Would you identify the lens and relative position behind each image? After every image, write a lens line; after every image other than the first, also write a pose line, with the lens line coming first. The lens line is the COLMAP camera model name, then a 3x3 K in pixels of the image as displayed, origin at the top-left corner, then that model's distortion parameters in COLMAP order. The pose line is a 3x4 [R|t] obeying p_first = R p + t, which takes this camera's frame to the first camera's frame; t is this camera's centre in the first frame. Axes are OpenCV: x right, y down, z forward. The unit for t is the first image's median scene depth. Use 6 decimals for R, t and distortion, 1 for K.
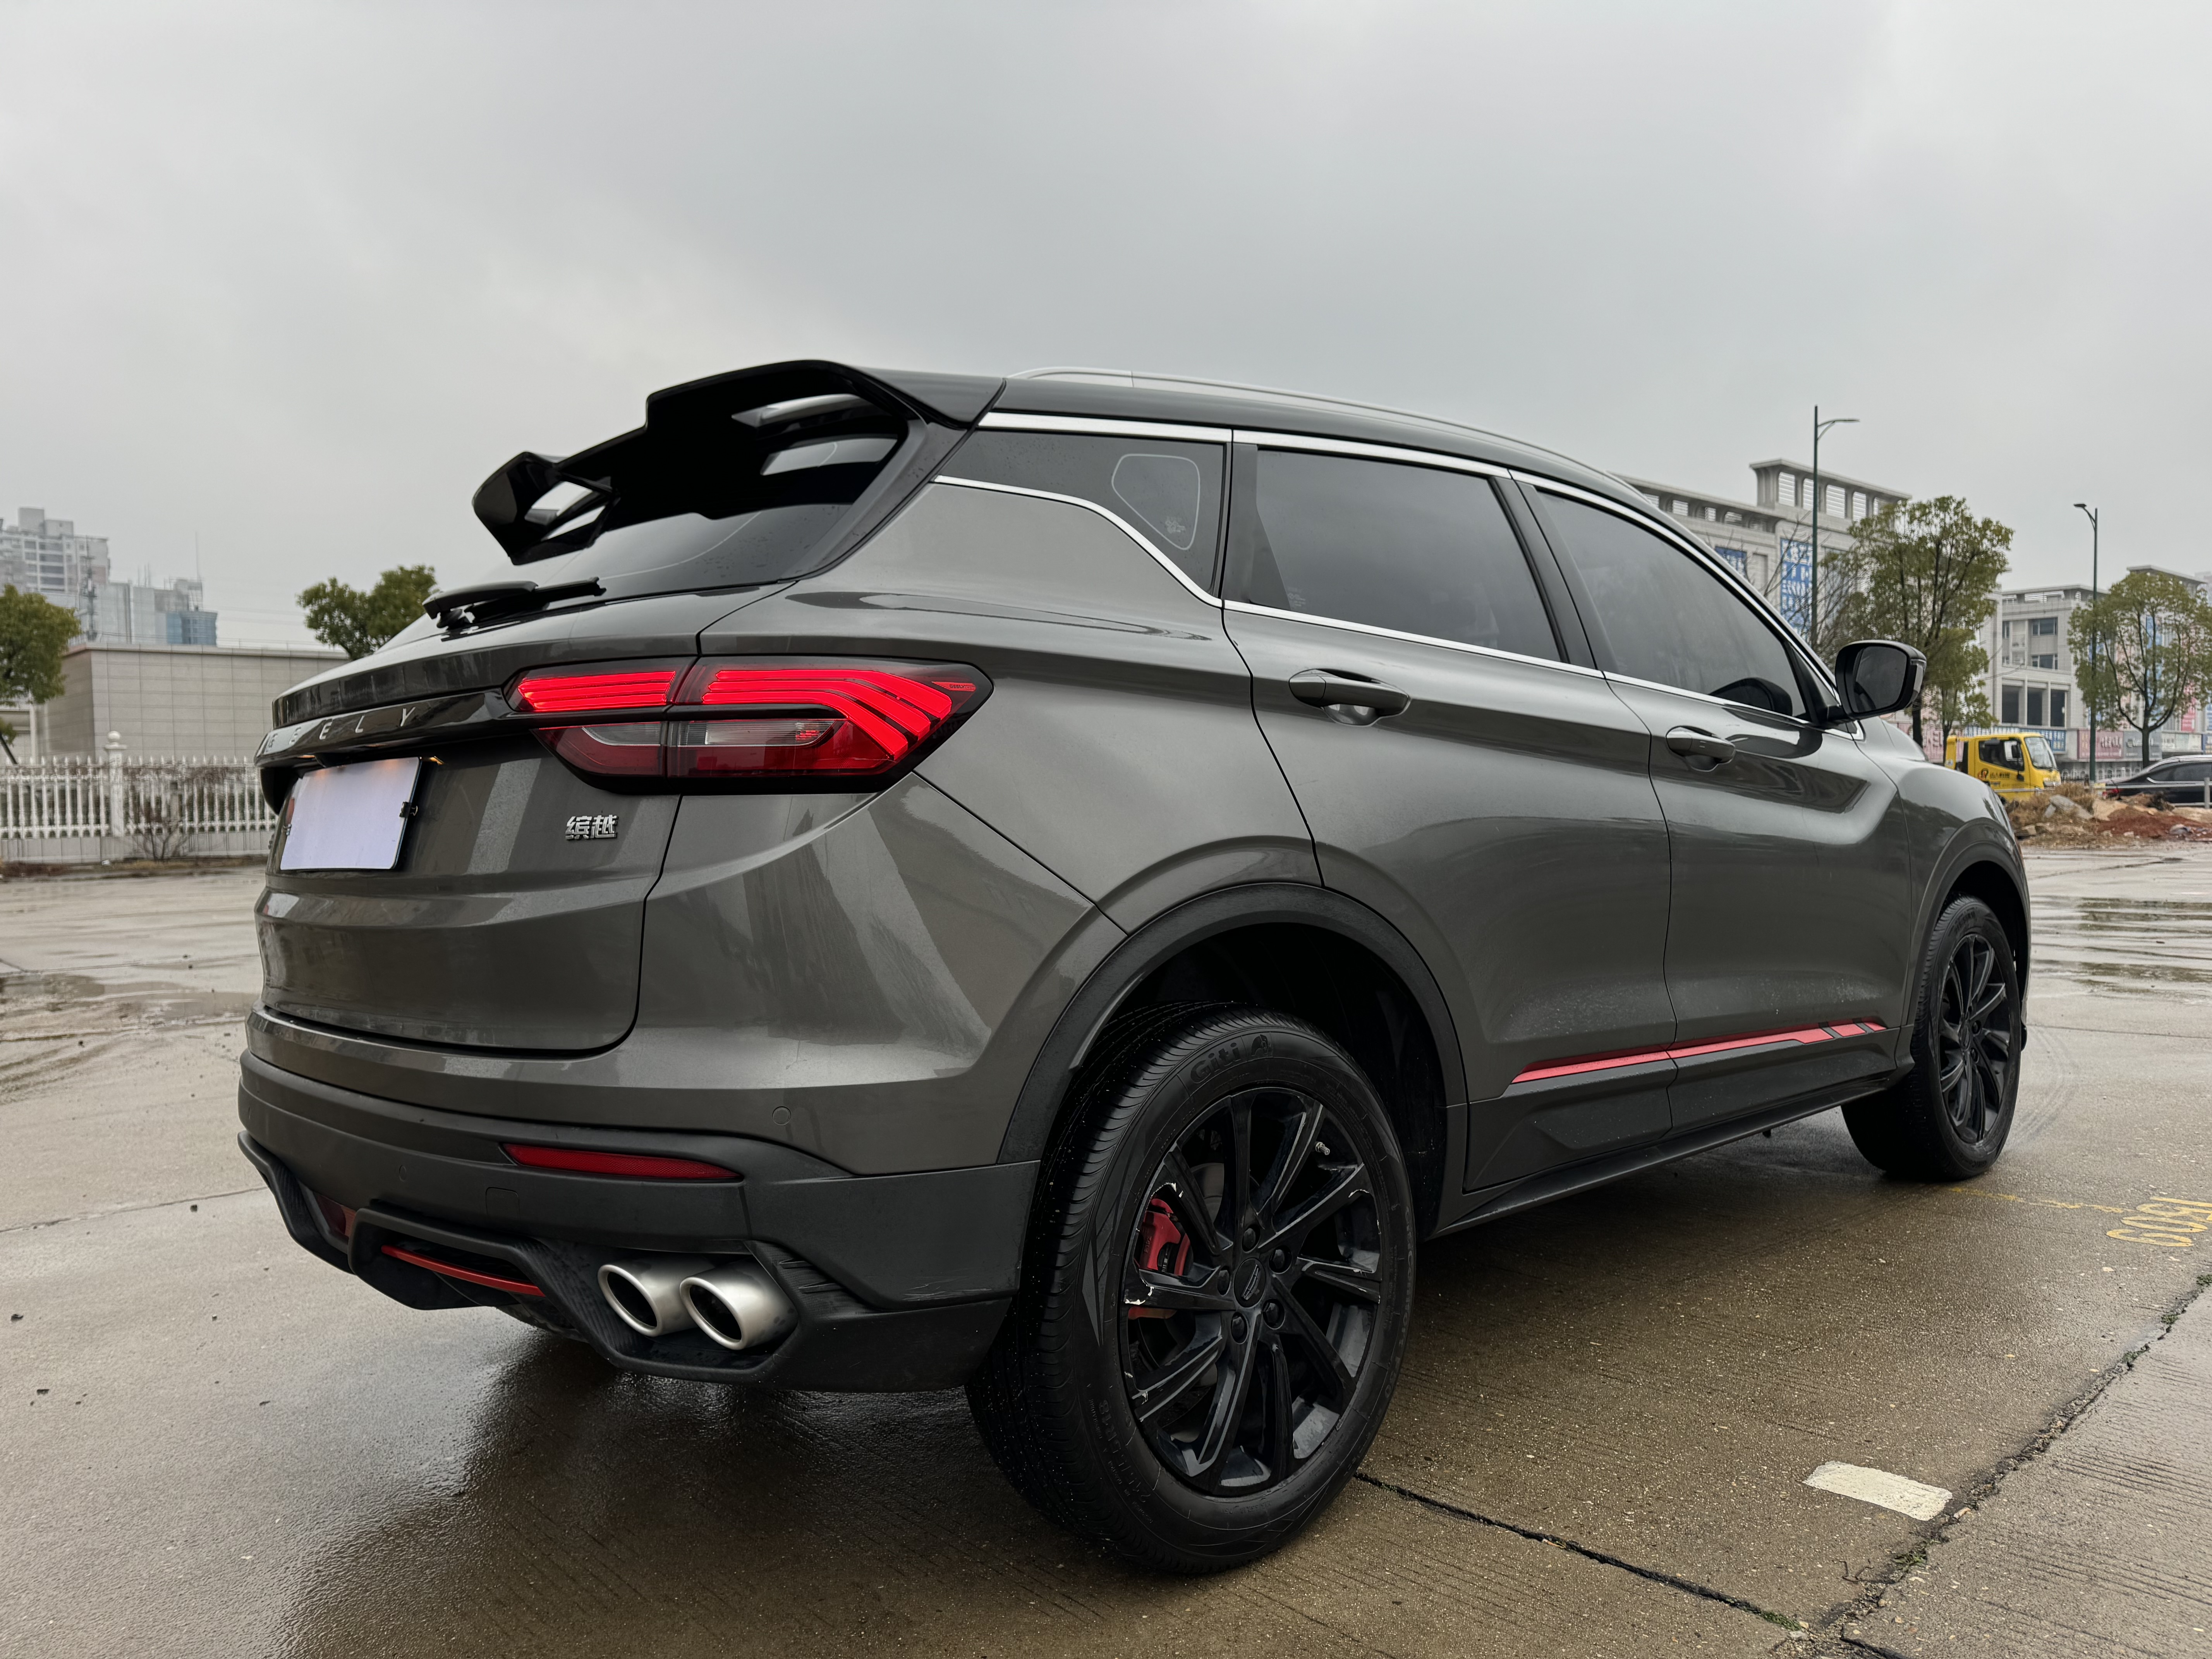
lens RADIAL K [[1596.4, 0, 1137.1], [0, 1596.4, 829.1], [0, 0, 1]] dist [0.013519, -0.012116]
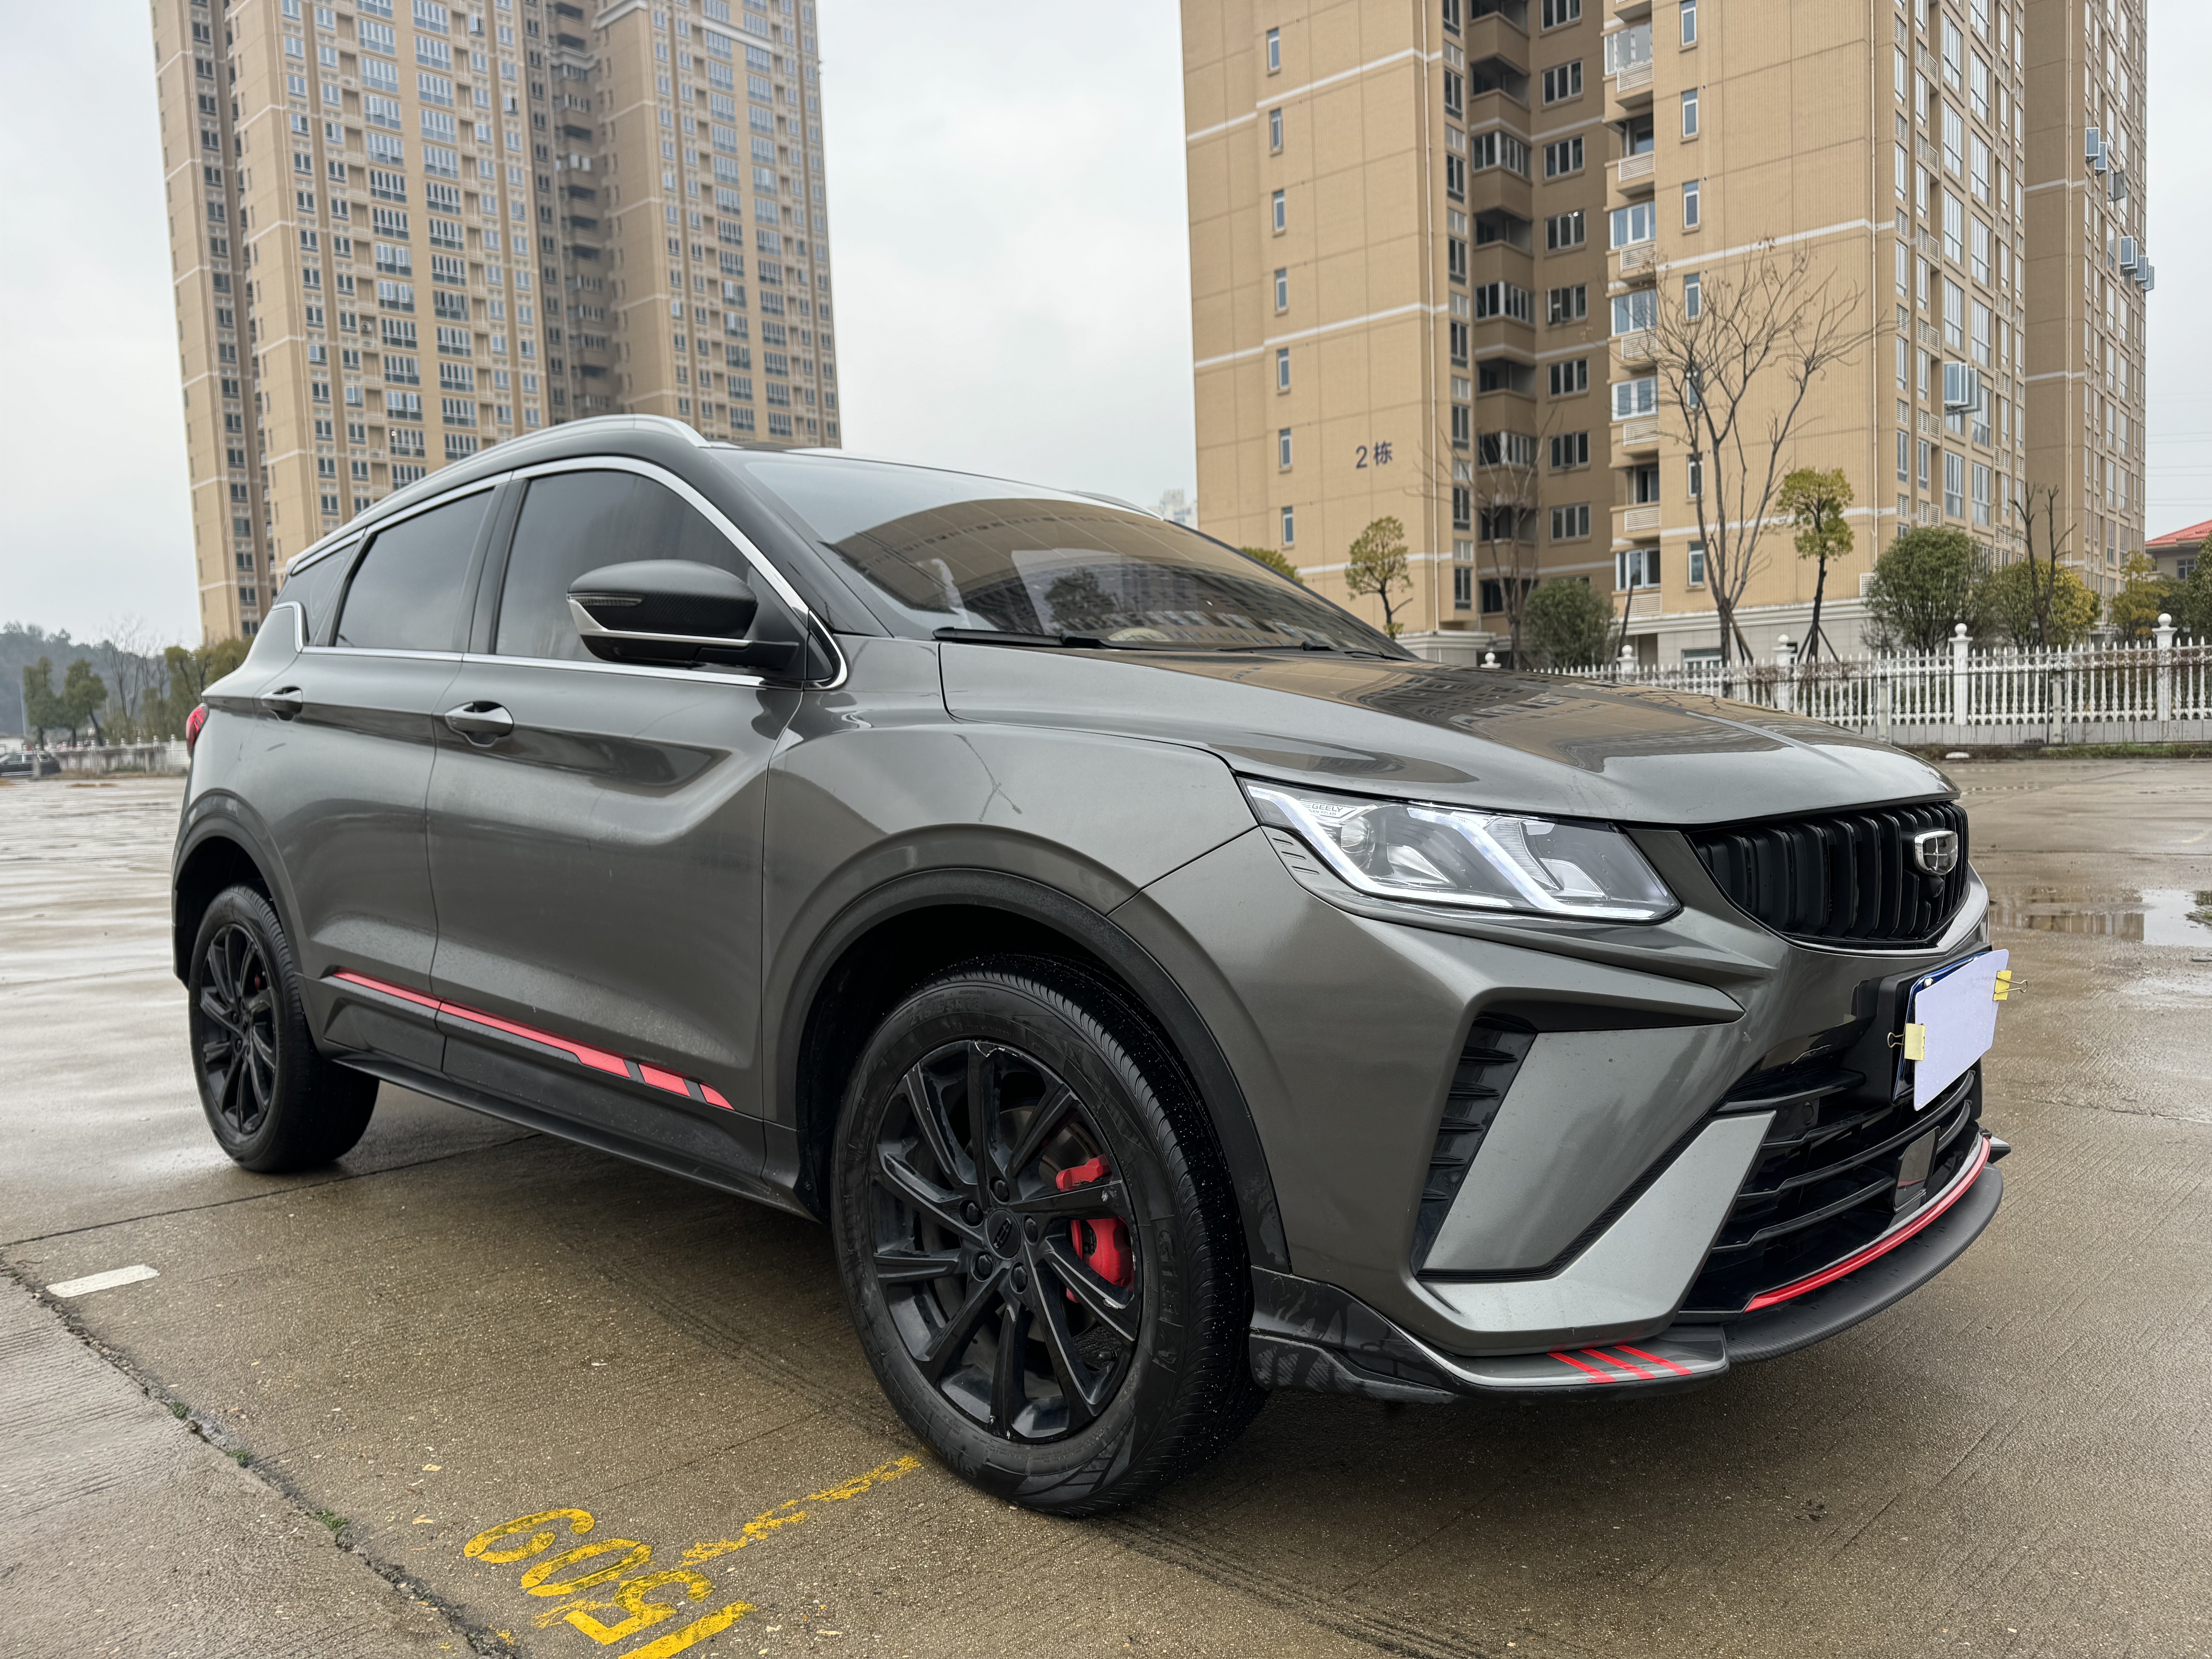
lens RADIAL K [[1596.4, 0, 1098.8], [0, 1596.4, 831.3], [0, 0, 1]] dist [0.013519, -0.012116]
pose [[0.040651, 0.078187, -0.996110, 0.400708], [0.013135, 0.996806, 0.078778, -0.017677], [0.999087, -0.016286, 0.039495, 0.390702]]
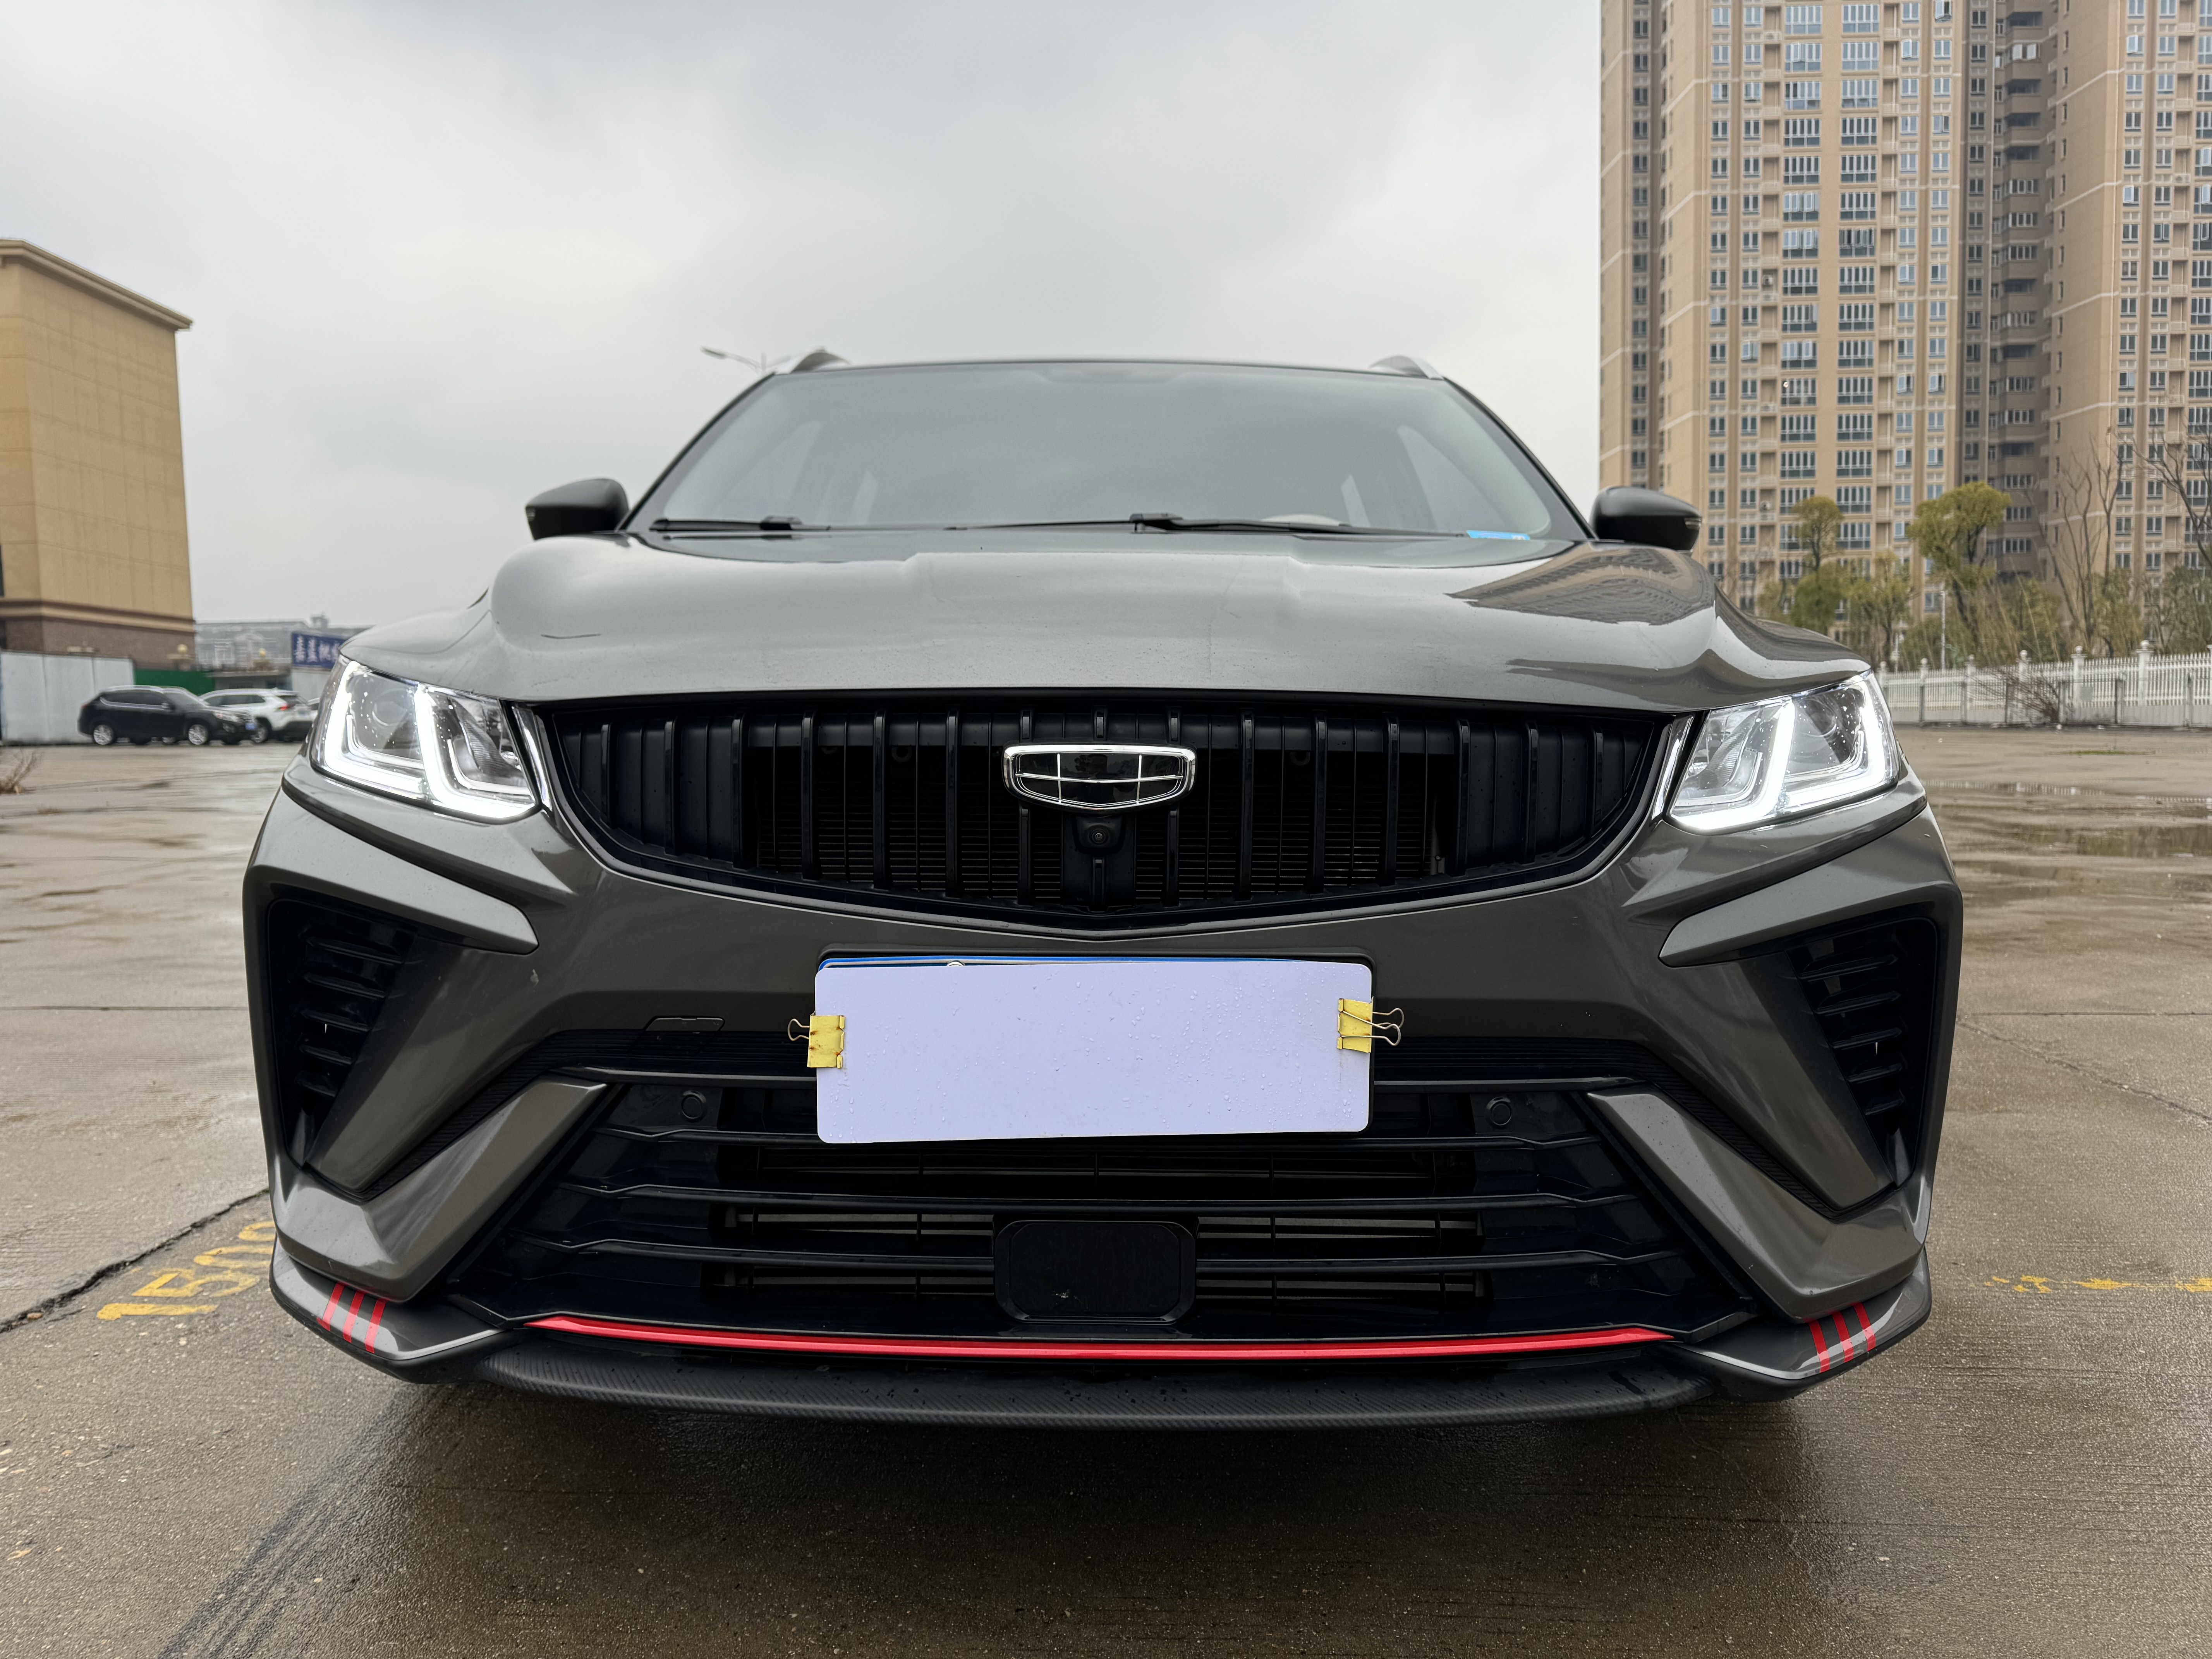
lens RADIAL K [[1596.4, 0, 1098.0], [0, 1596.4, 824.1], [0, 0, 1]] dist [0.013519, -0.012116]
pose [[-0.719901, 0.069956, -0.690542, 0.288775], [0.008460, 0.995718, 0.092052, -0.005228], [0.694025, 0.060427, -0.717410, 0.599898]]
